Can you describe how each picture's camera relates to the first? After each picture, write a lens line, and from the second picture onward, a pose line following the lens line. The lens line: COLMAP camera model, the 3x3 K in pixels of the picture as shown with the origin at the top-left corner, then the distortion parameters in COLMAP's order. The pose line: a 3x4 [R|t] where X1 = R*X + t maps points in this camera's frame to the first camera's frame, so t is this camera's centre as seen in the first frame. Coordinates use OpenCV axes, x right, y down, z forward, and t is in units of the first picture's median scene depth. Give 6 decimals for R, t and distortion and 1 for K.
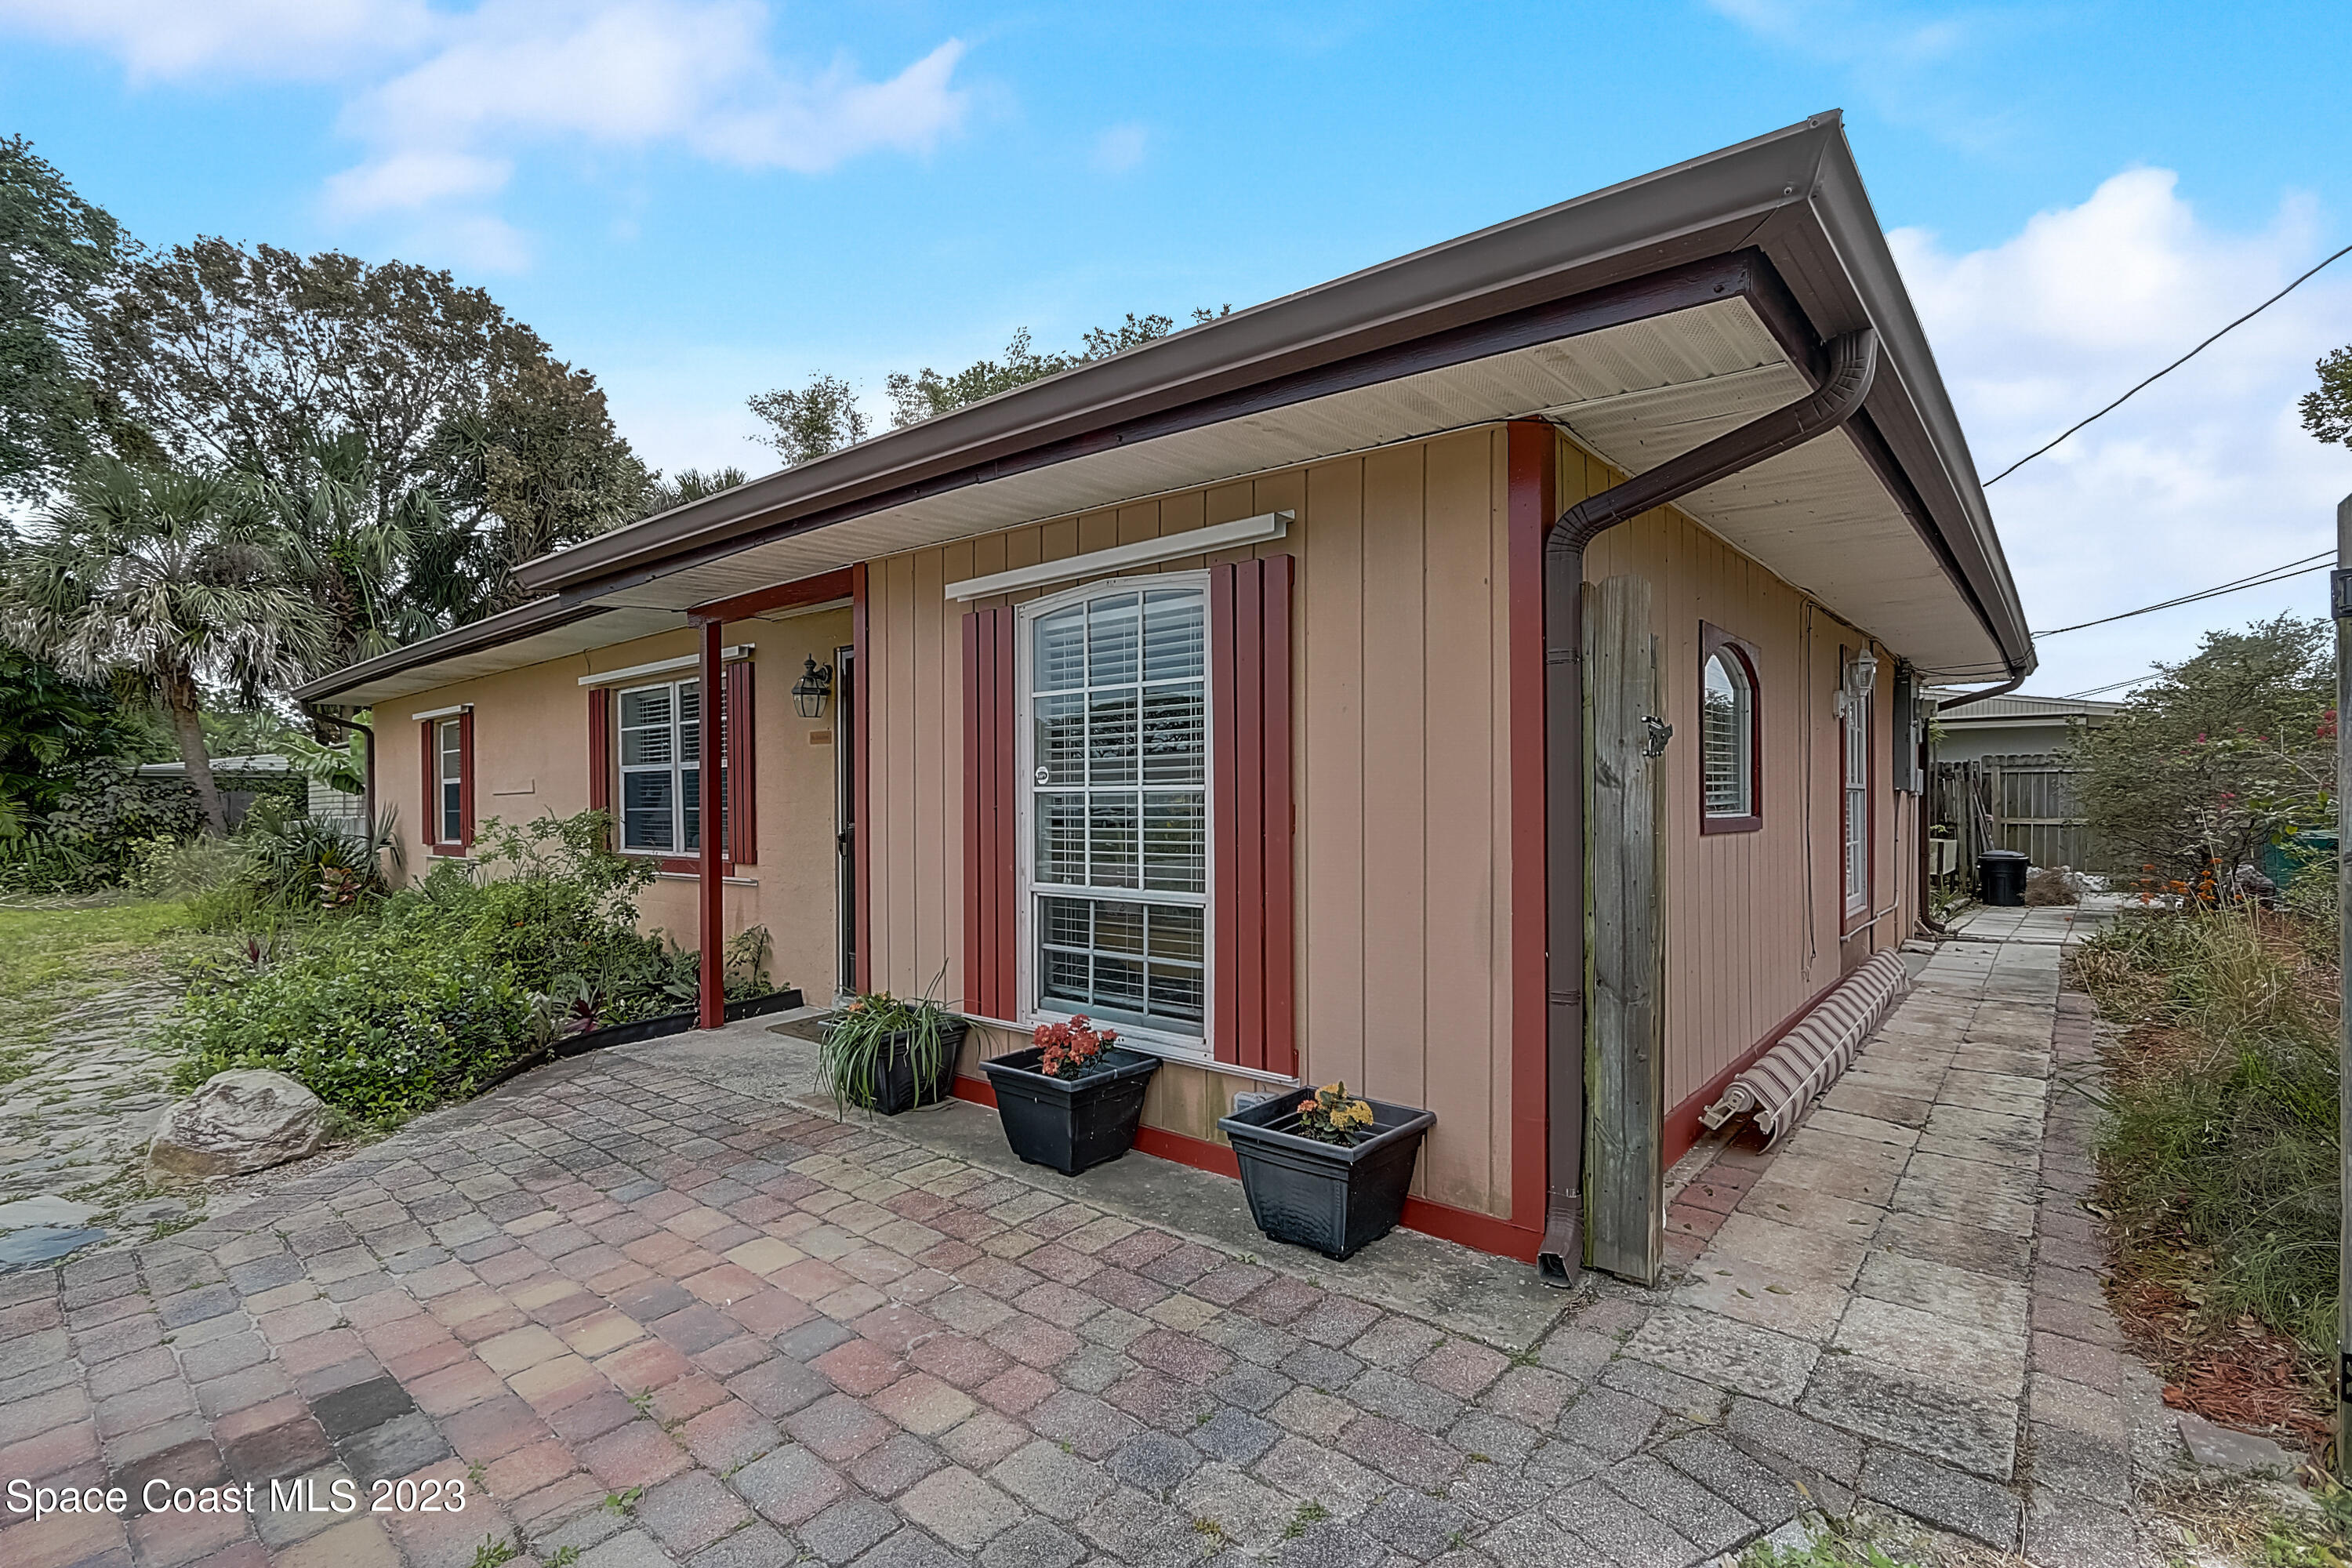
lens RADIAL K [[1086.4, 0, 1181.4], [0, 1086.4, 826.6], [0, 0, 1]] dist [-0.014597, 0.000386]
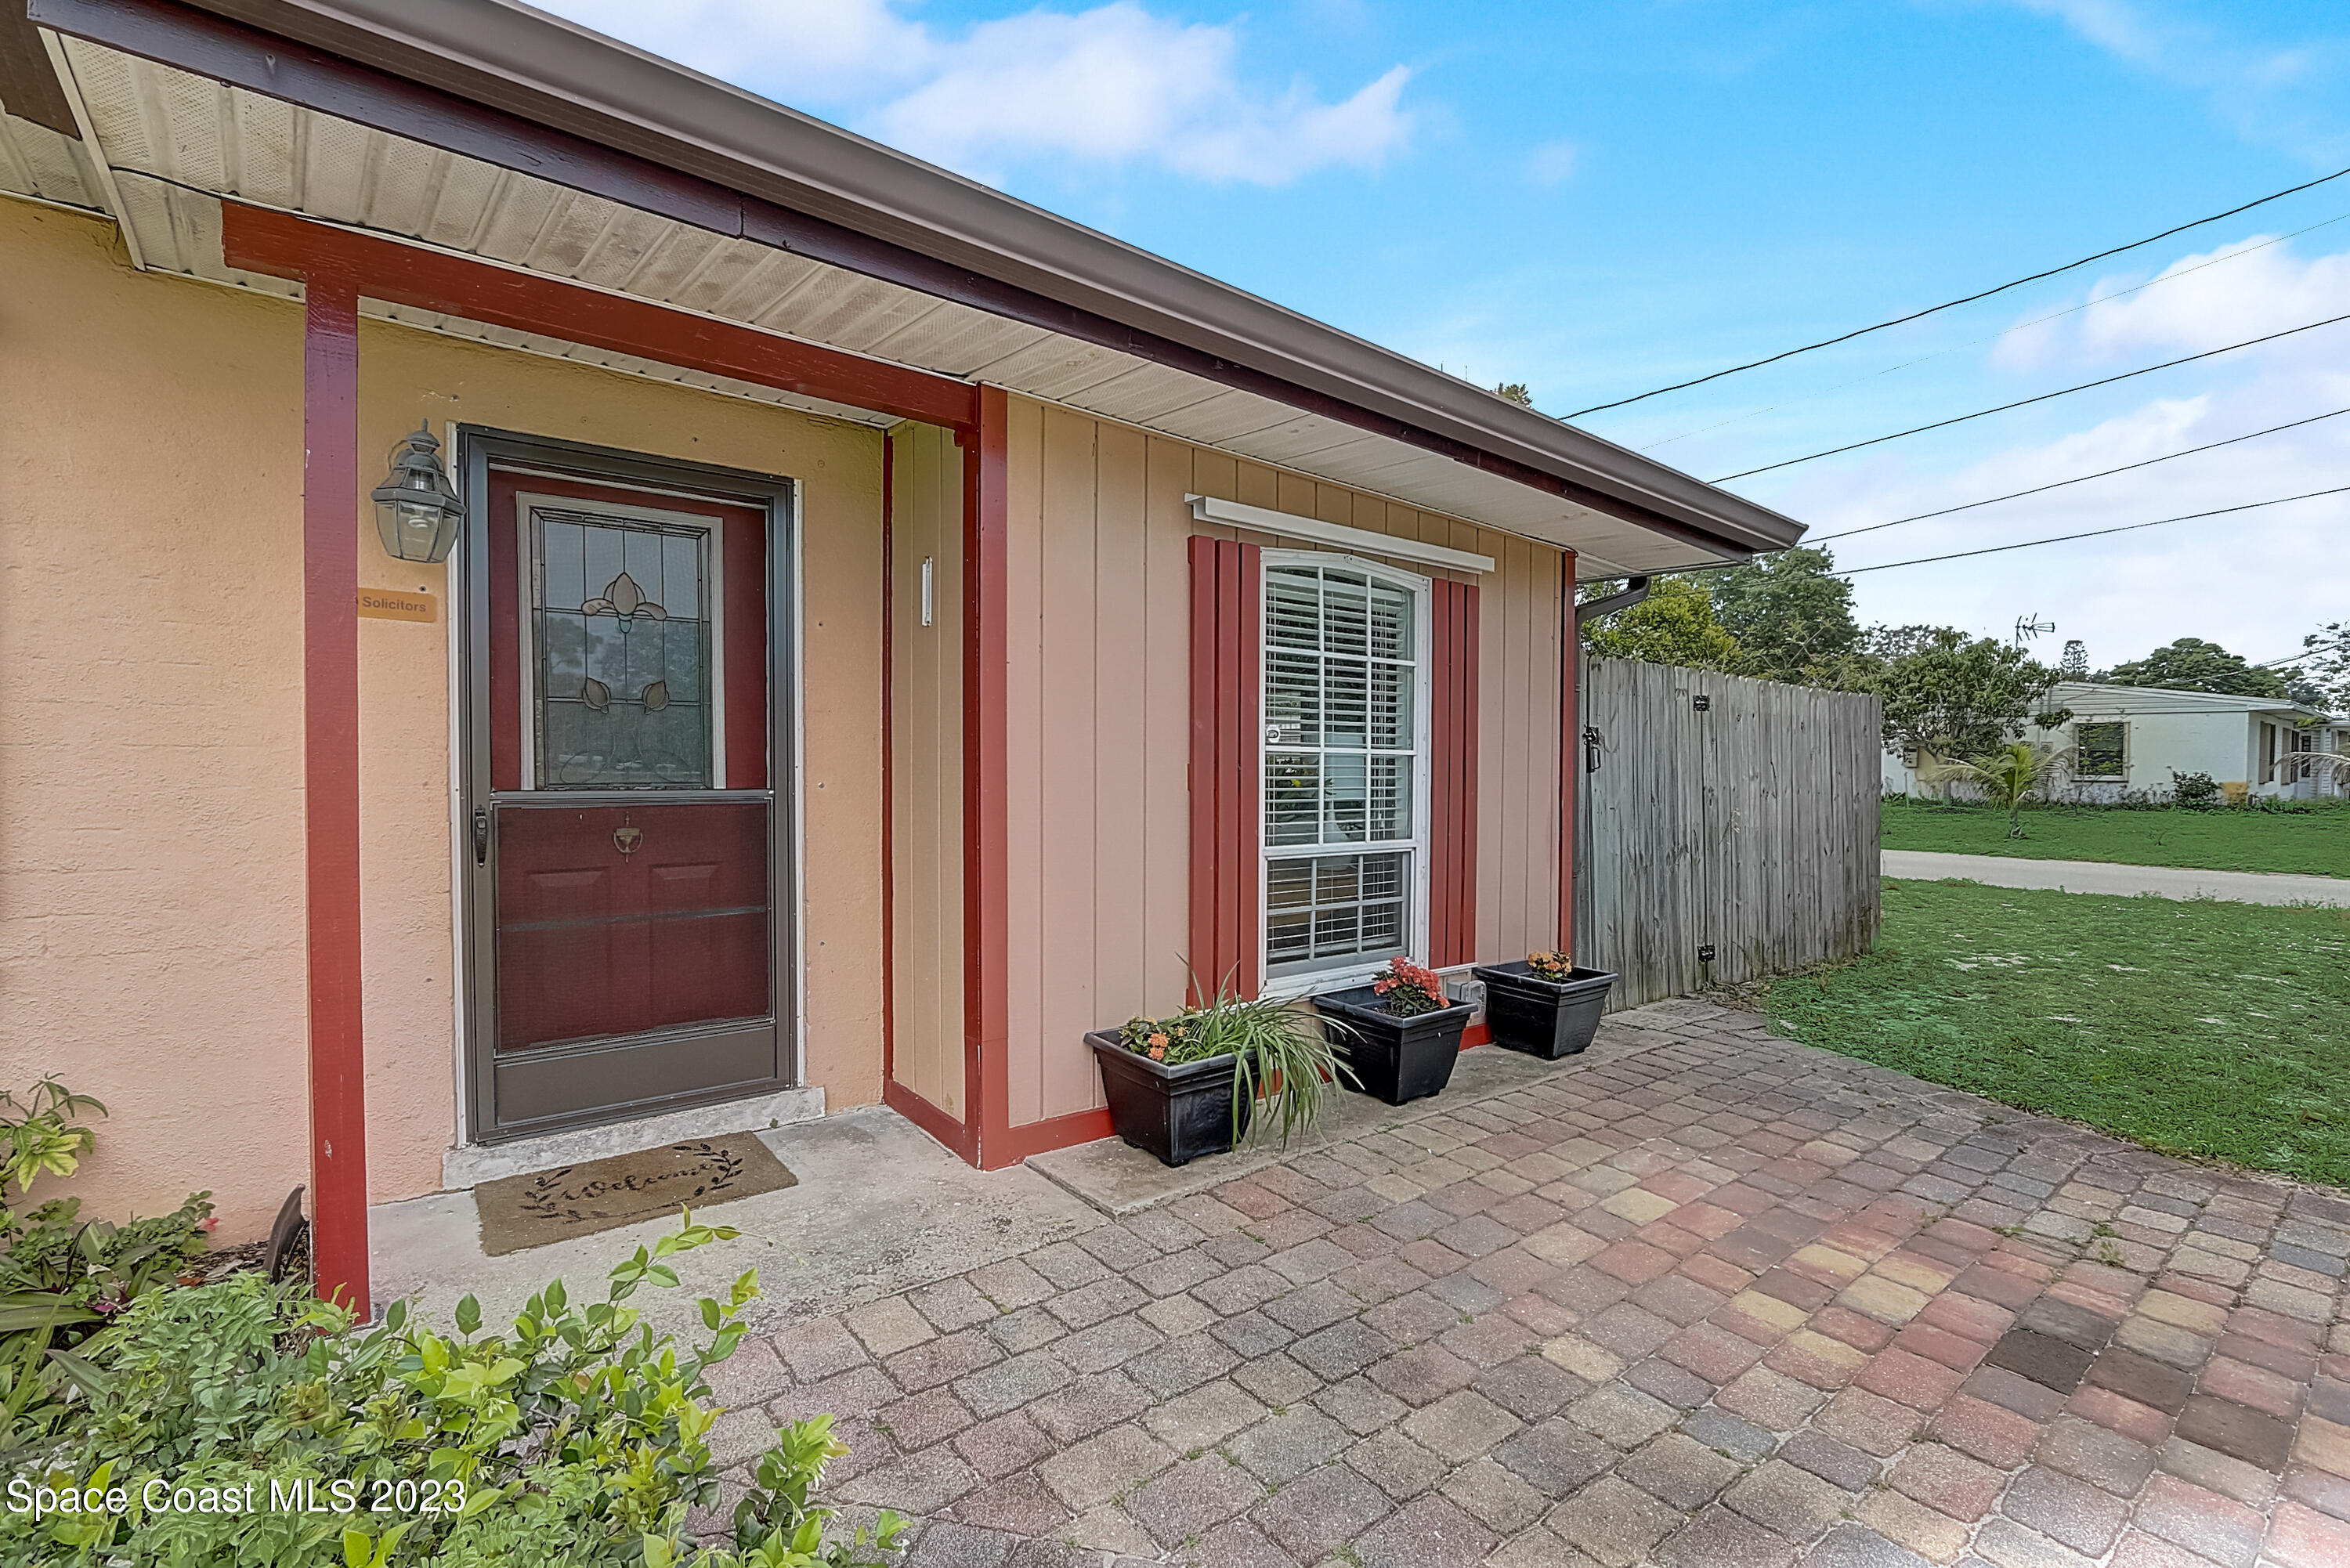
lens RADIAL K [[1075.9, 0, 1149.7], [0, 1075.9, 796.1], [0, 0, 1]] dist [-0.019652, 0.004387]
pose [[0.200679, -0.023155, 0.979383, -1.244243], [0.009184, 0.999721, 0.021754, -0.016217], [-0.979614, 0.004629, 0.200836, 1.059678]]
